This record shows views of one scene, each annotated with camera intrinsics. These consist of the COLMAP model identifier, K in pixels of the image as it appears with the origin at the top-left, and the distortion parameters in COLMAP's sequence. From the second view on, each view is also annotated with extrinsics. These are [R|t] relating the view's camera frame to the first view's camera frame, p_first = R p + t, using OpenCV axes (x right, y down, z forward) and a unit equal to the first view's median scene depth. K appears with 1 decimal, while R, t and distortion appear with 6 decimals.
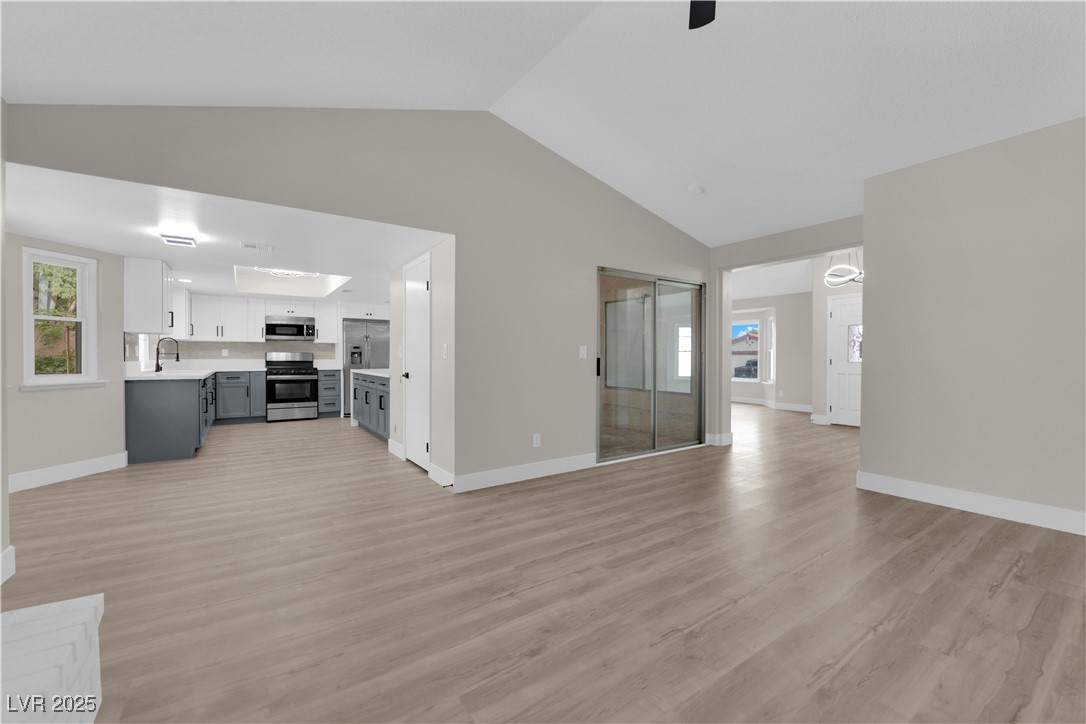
lens RADIAL K [[439.3, 0, 543.3], [0, 439.3, 362.2], [0, 0, 1]] dist [-0.018058, 0.000932]
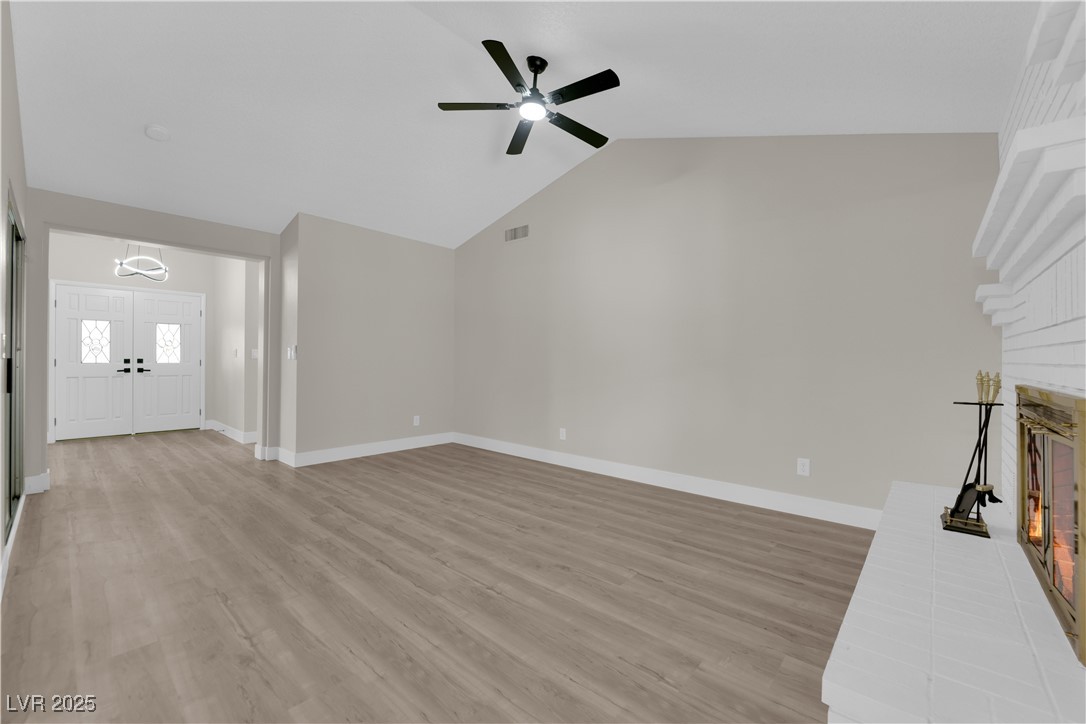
lens RADIAL K [[439.3, 0, 549.9], [0, 439.3, 358.4], [0, 0, 1]] dist [-0.018058, 0.000932]
pose [[-0.251813, -0.000711, 0.967776, -0.635332], [0.006087, 0.999979, 0.002318, -0.010558], [-0.967757, 0.006475, -0.251803, 0.638358]]
